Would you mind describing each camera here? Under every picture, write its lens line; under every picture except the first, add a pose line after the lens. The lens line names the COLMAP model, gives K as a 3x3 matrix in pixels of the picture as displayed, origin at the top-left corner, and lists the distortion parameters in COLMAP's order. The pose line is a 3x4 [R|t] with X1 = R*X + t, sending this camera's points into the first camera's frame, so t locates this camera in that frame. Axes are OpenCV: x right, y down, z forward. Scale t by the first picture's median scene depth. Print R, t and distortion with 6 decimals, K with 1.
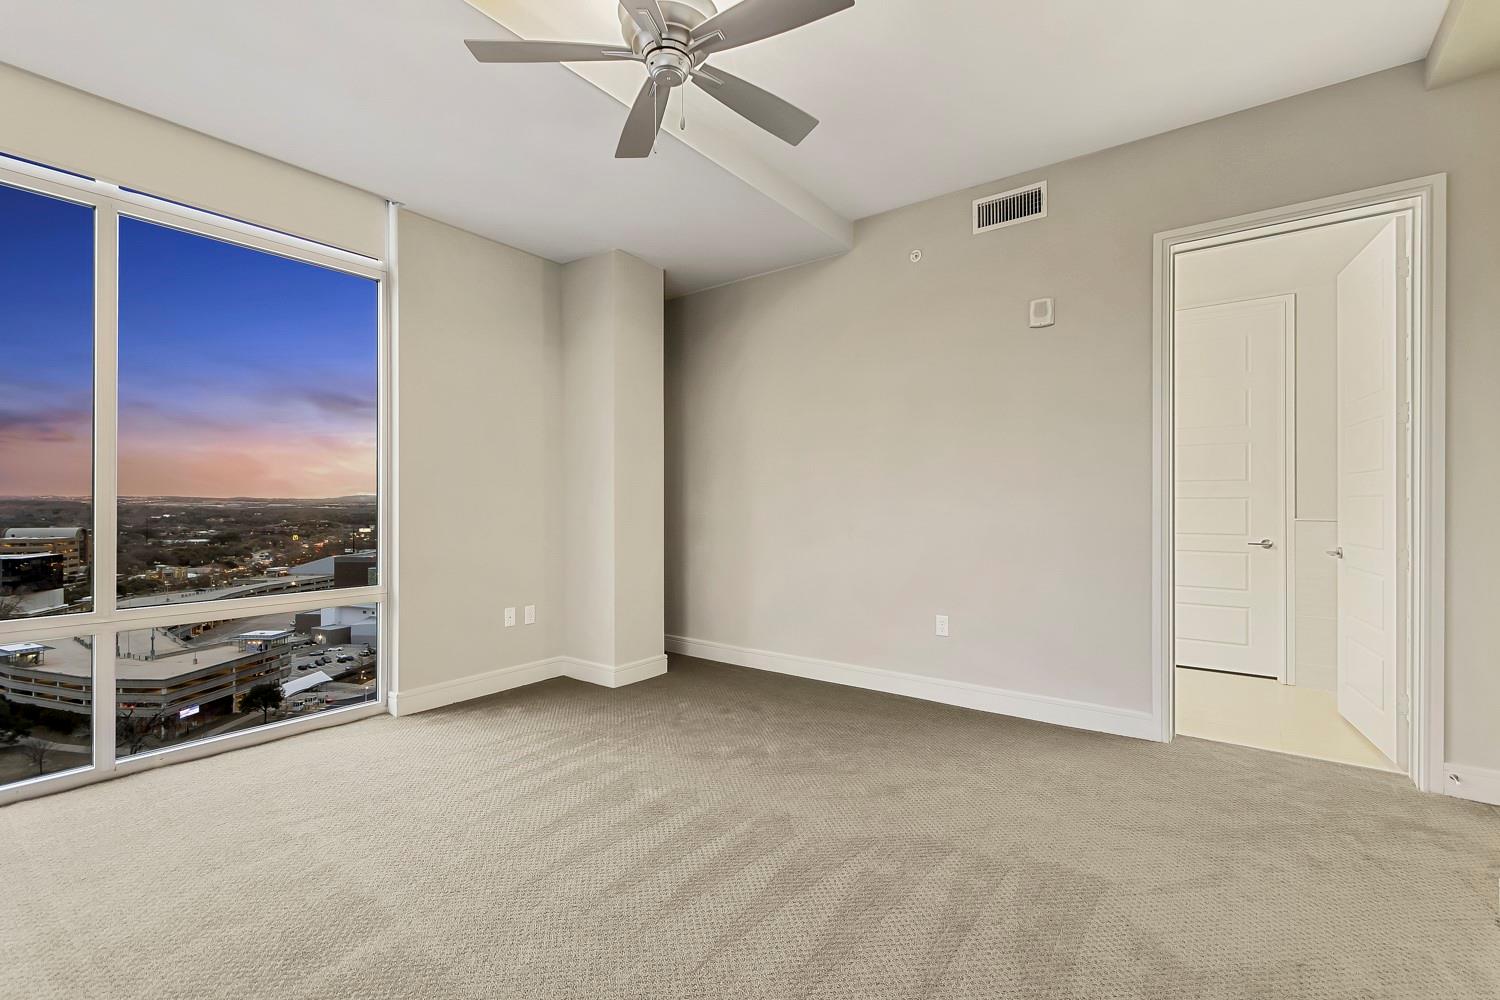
lens RADIAL K [[667.4, 0, 755.6], [0, 667.4, 506.3], [0, 0, 1]] dist [0.008253, 0.000055]
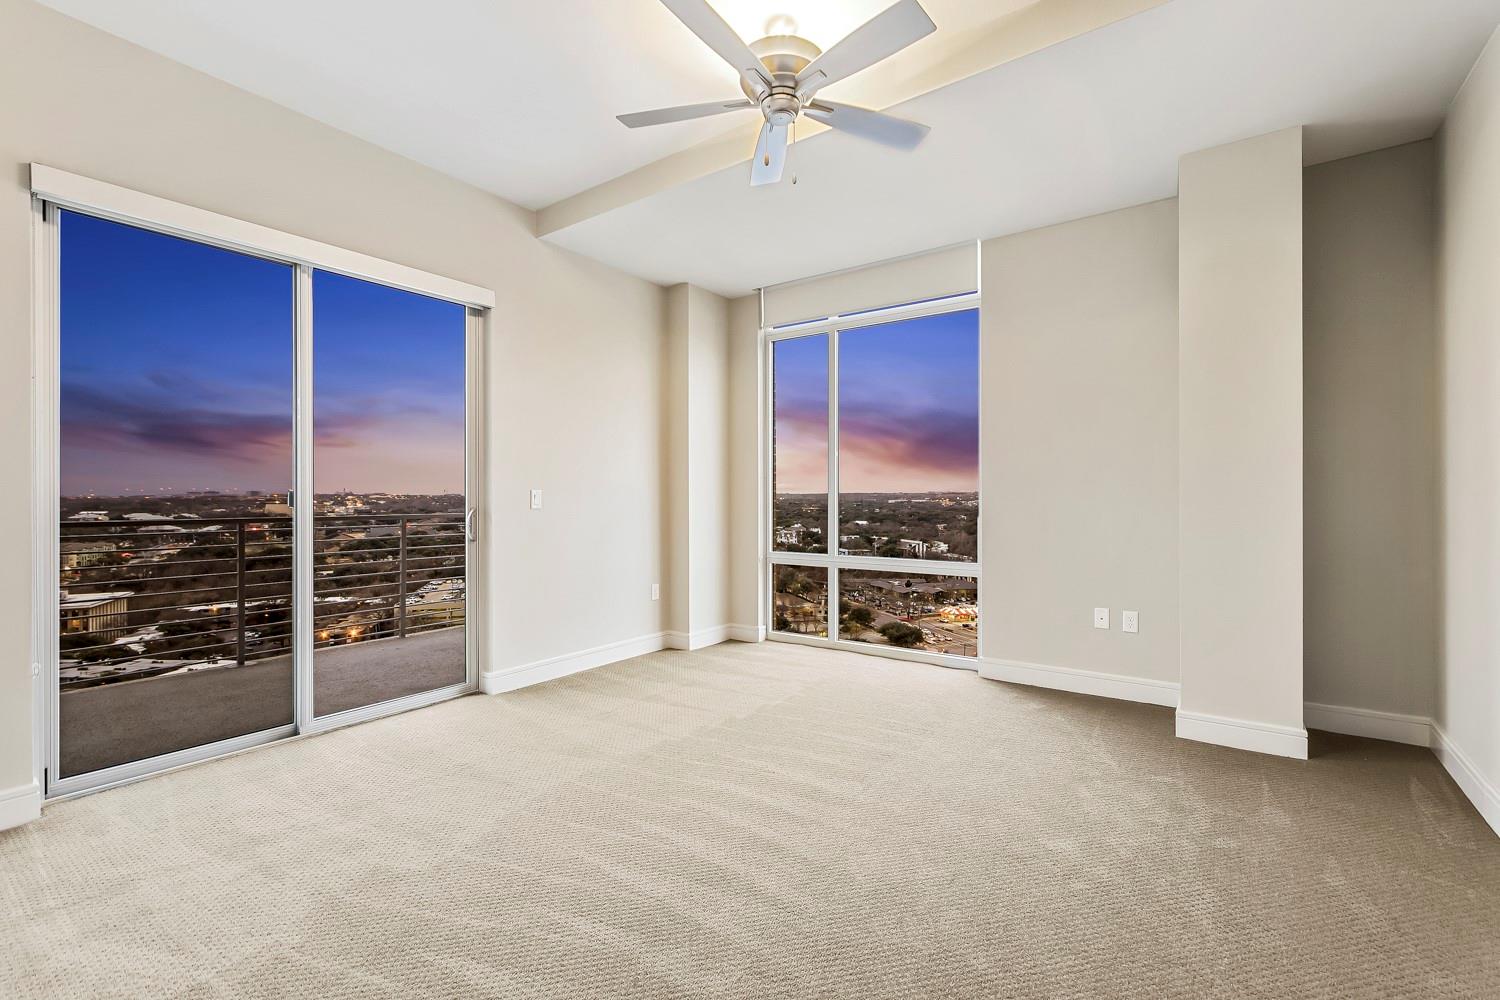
lens RADIAL K [[665.0, 0, 753.9], [0, 665.0, 502.9], [0, 0, 1]] dist [0.006133, -0.000118]
pose [[0.008900, 0.007970, -0.999929, 0.550453], [-0.003704, 0.999962, 0.007938, 0.001304], [0.999954, 0.003633, 0.008929, 0.517258]]
